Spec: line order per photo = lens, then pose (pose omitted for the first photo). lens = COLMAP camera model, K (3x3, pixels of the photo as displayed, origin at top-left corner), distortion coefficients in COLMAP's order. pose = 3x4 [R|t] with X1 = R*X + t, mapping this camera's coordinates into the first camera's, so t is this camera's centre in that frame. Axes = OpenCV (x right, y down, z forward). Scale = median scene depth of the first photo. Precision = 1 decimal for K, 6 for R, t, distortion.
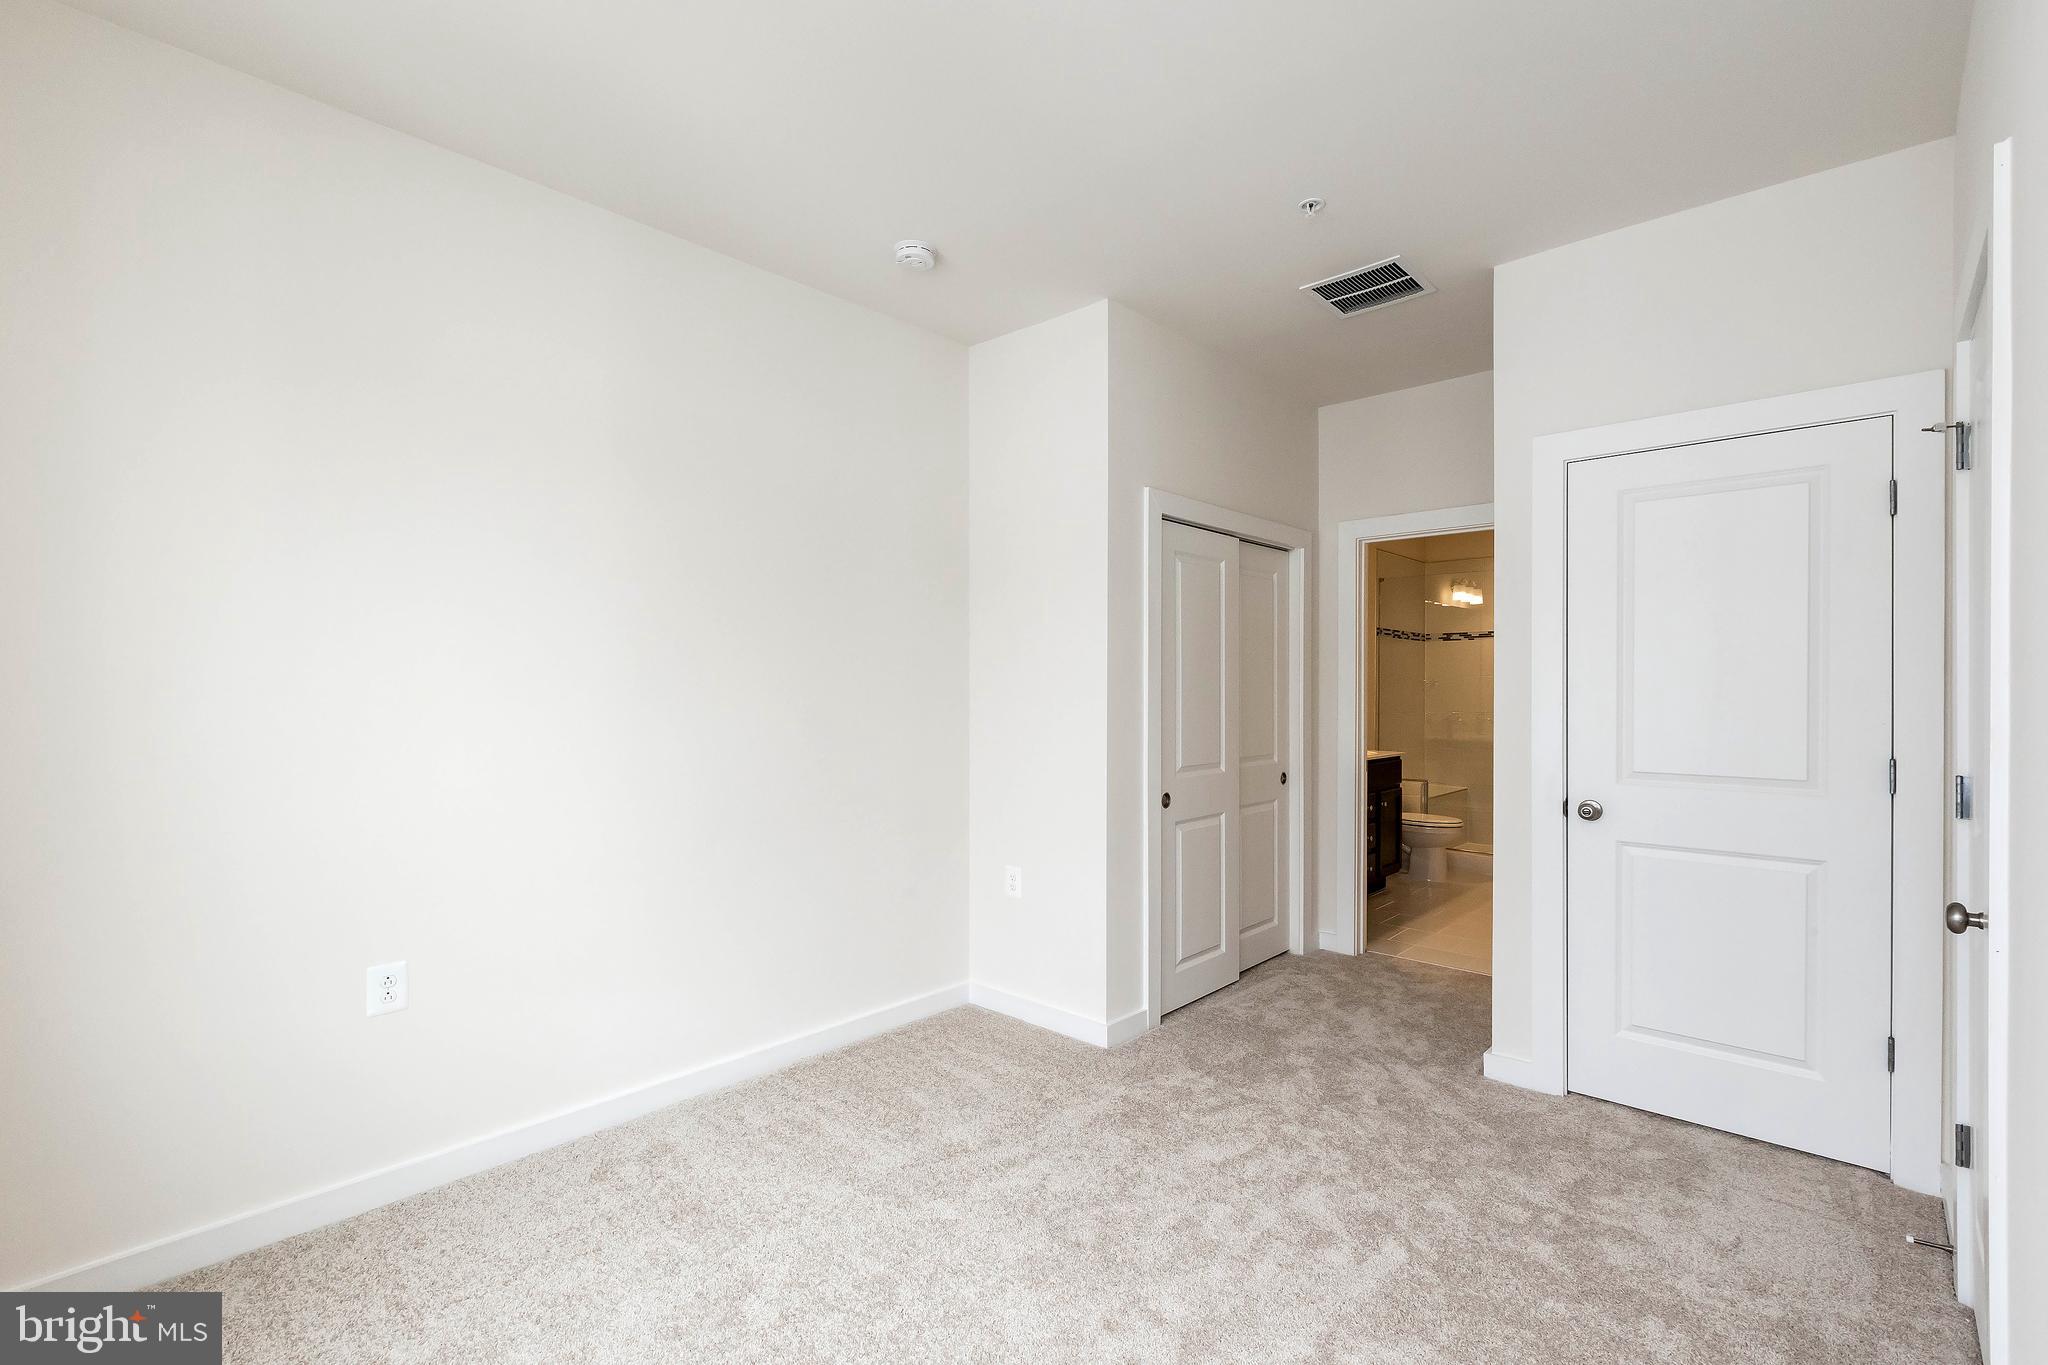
lens RADIAL K [[915.8, 0, 1023.0], [0, 915.8, 696.3], [0, 0, 1]] dist [-0.001648, -0.000186]
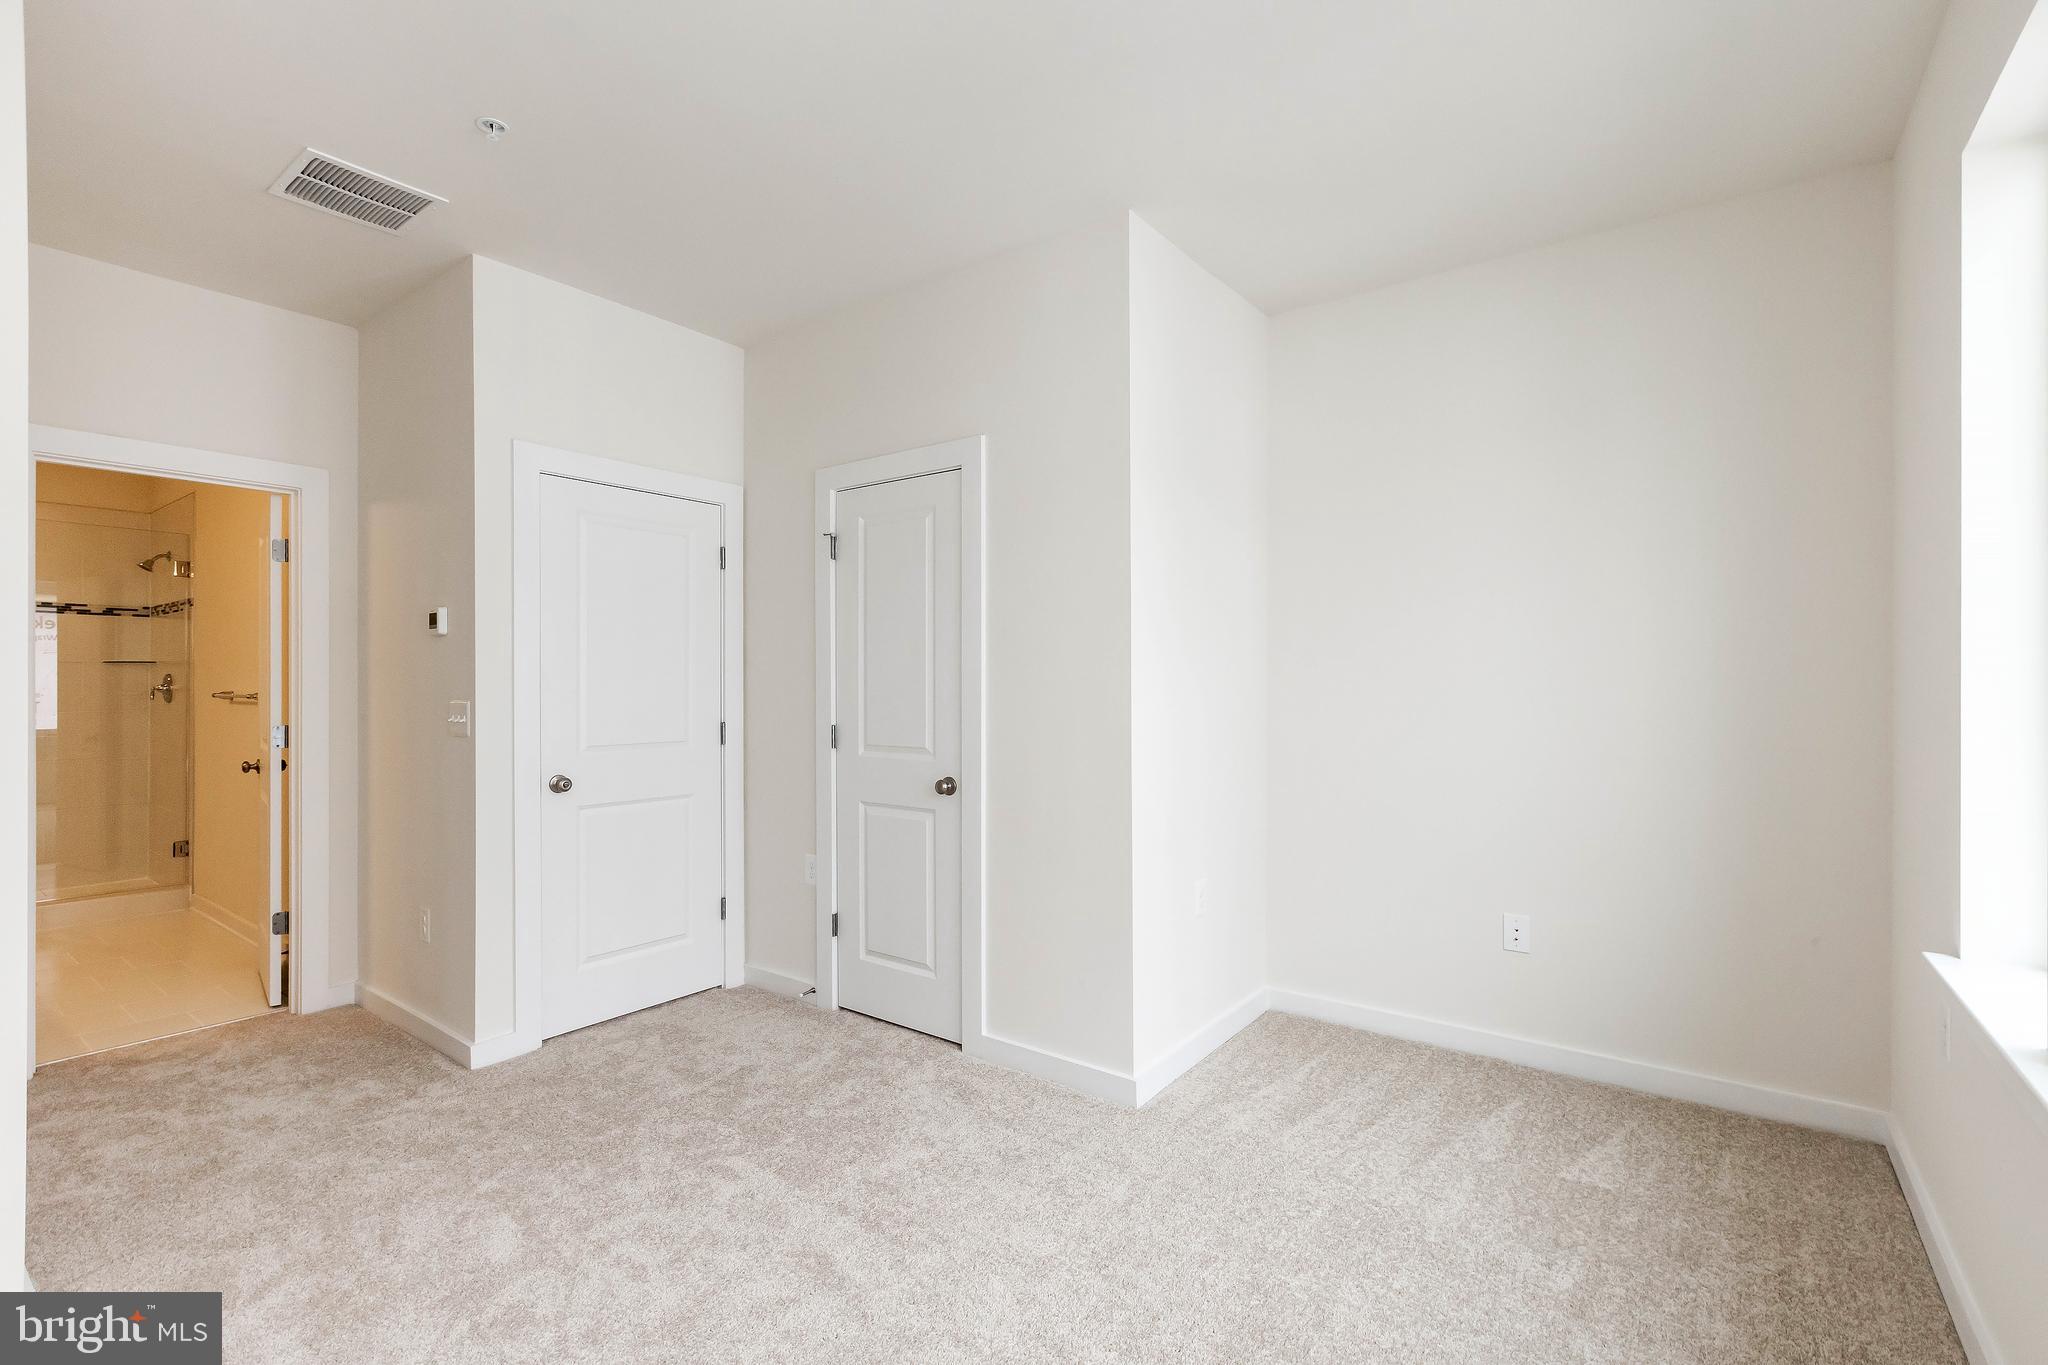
lens RADIAL K [[923.0, 0, 1000.8], [0, 923.0, 679.2], [0, 0, 1]] dist [-0.000312, 0.000142]
pose [[-0.093456, 0.003714, 0.995616, -0.586905], [0.008532, 0.999959, -0.002929, 0.002479], [-0.995587, 0.008221, -0.093484, 0.566325]]
